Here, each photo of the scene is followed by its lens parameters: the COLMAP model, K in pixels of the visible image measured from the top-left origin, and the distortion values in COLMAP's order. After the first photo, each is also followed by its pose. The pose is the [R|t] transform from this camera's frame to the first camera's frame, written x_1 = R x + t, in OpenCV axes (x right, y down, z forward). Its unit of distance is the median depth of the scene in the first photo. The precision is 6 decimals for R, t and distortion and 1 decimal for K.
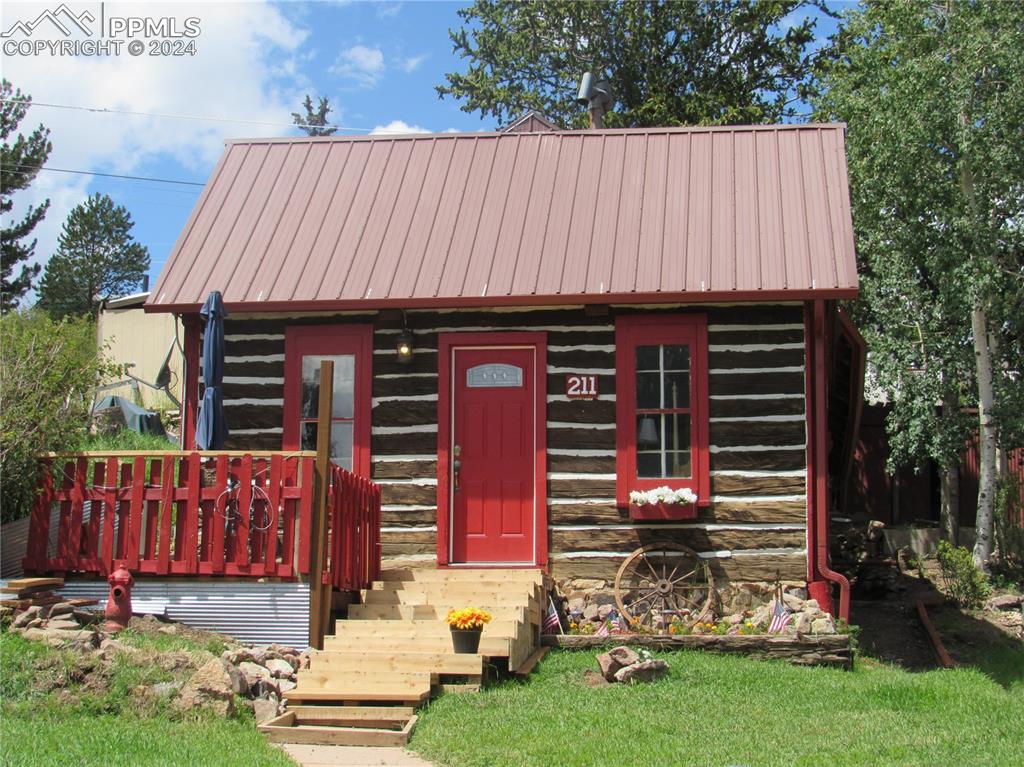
lens RADIAL K [[1872.2, 0, 512.1], [0, 1872.2, 381.9], [0, 0, 1]] dist [-0.193046, 0.000000]
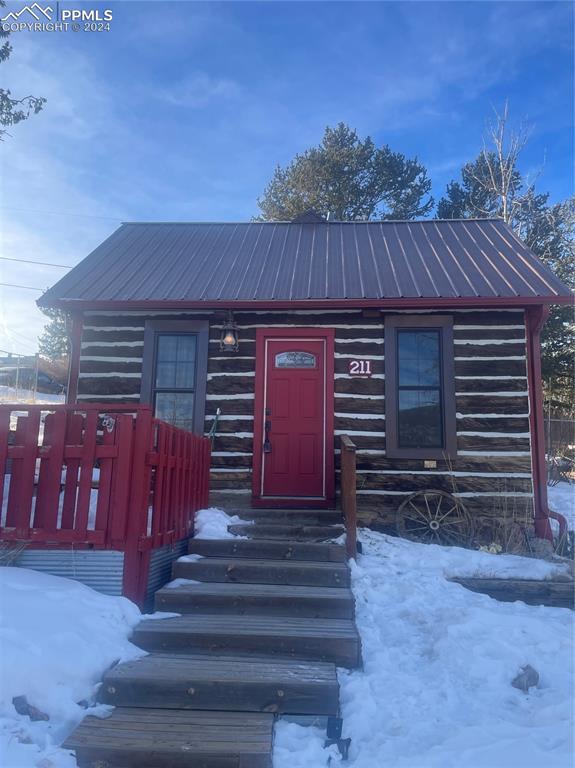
lens RADIAL K [[589.0, 0, 290.2], [0, 589.0, 382.0], [0, 0, 1]] dist [0.060246, -0.000591]
pose [[0.998622, 0.022738, 0.047290, -0.034406], [-0.021647, 0.999491, -0.023442, 0.024198], [-0.047799, 0.022386, 0.998606, 0.569980]]
